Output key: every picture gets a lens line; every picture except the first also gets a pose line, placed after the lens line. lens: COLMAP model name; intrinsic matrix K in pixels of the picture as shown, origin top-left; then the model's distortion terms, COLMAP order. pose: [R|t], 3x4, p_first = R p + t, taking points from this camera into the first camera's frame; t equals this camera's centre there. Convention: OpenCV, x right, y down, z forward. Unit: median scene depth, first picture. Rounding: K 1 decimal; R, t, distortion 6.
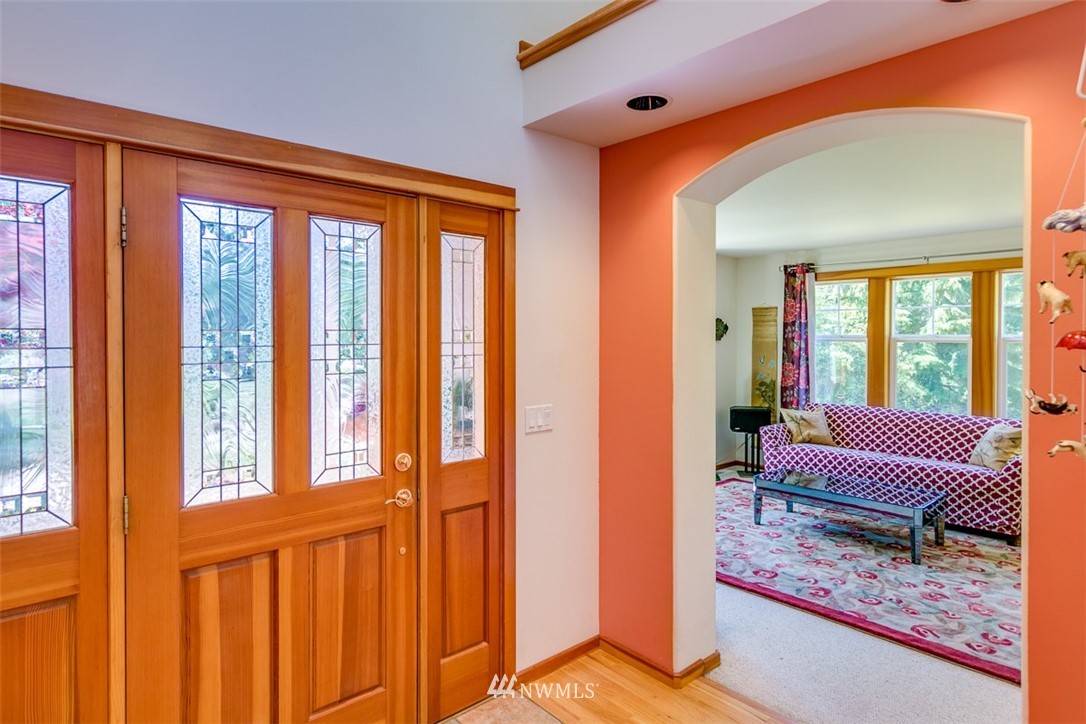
lens RADIAL K [[590.8, 0, 549.2], [0, 590.8, 342.1], [0, 0, 1]] dist [-0.004867, -0.001831]
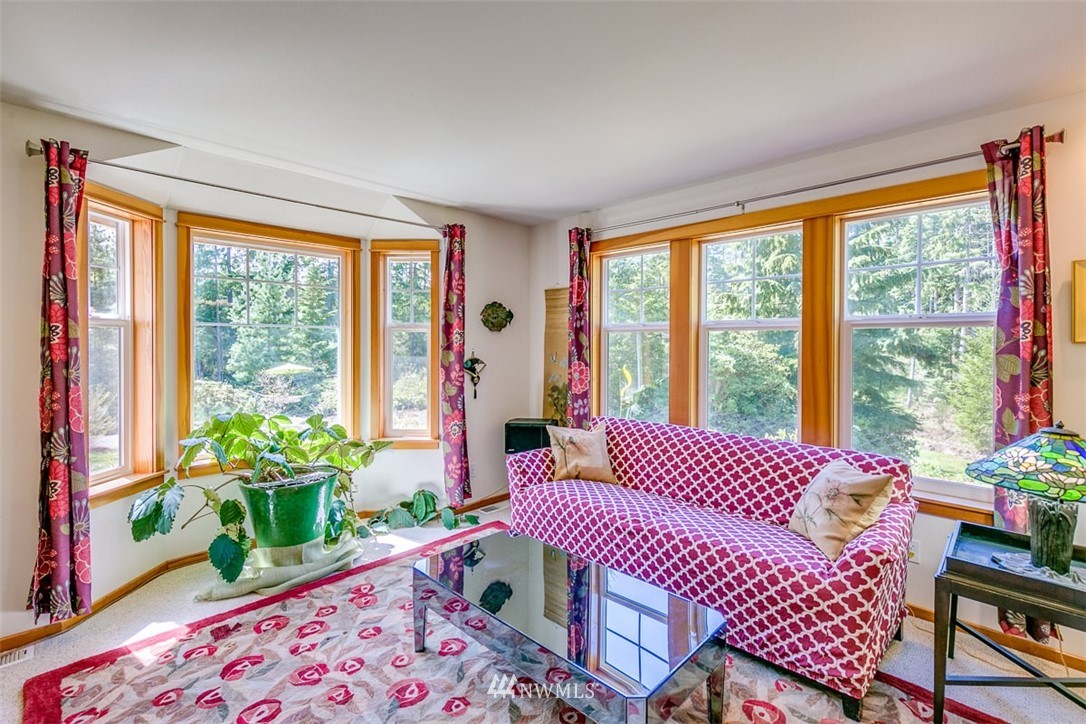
lens RADIAL K [[475.1, 0, 561.8], [0, 475.1, 346.6], [0, 0, 1]] dist [0.003849, 0.000033]
pose [[0.996102, 0.005585, 0.088036, 0.420503], [-0.005151, 0.999973, -0.005152, 0.025601], [-0.088062, 0.004678, 0.996104, 0.515110]]
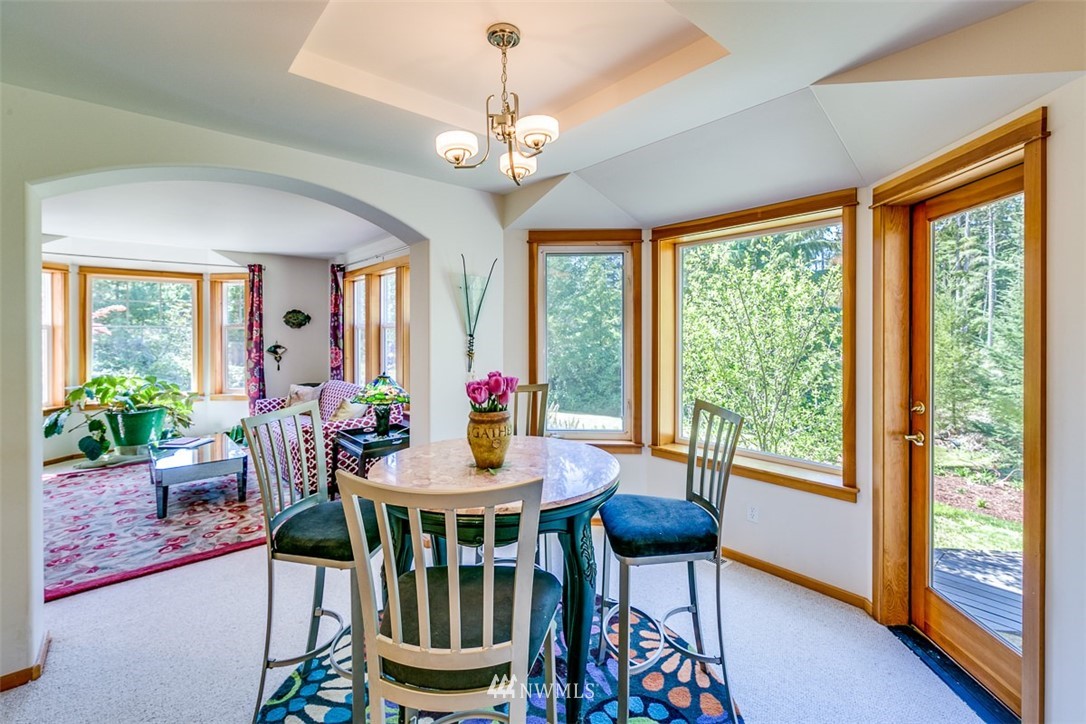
lens RADIAL K [[462.8, 0, 570.6], [0, 462.8, 333.8], [0, 0, 1]] dist [0.000640, 0.000750]
pose [[0.999816, 0.000863, 0.019146, 1.096914], [-0.000738, 0.999978, -0.006532, 0.018699], [-0.019151, 0.006516, 0.999795, 0.065657]]
